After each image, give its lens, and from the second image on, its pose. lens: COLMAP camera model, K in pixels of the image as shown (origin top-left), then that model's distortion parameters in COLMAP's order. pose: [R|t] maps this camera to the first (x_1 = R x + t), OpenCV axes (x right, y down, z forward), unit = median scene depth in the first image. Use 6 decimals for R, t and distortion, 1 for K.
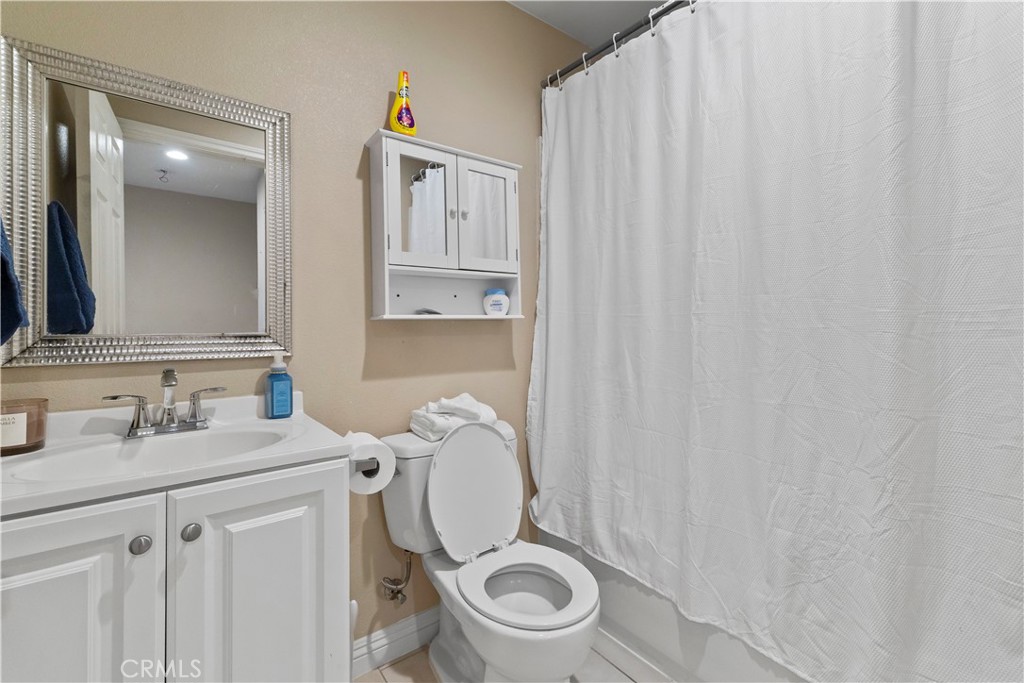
lens RADIAL K [[444.7, 0, 516.2], [0, 444.7, 331.8], [0, 0, 1]] dist [0.004291, 0.000765]
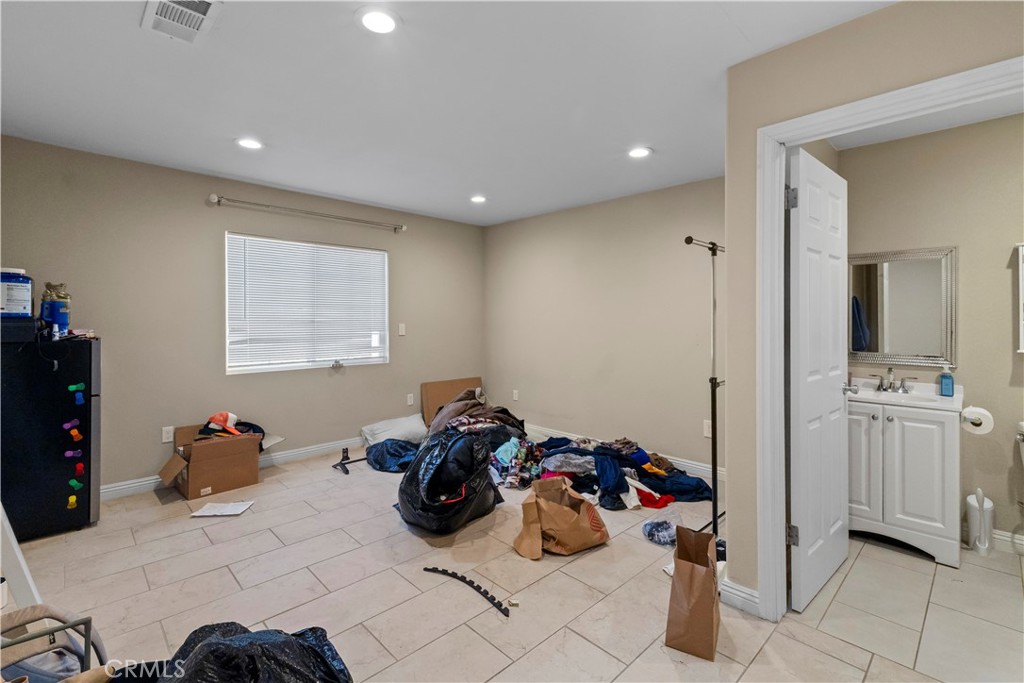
lens RADIAL K [[444.7, 0, 516.6], [0, 444.7, 309.7], [0, 0, 1]] dist [0.004291, 0.000765]
pose [[0.118222, -0.009400, -0.992943, 1.428777], [-0.006927, 0.999923, -0.010291, -0.194686], [0.992963, 0.008095, 0.118147, -1.368777]]
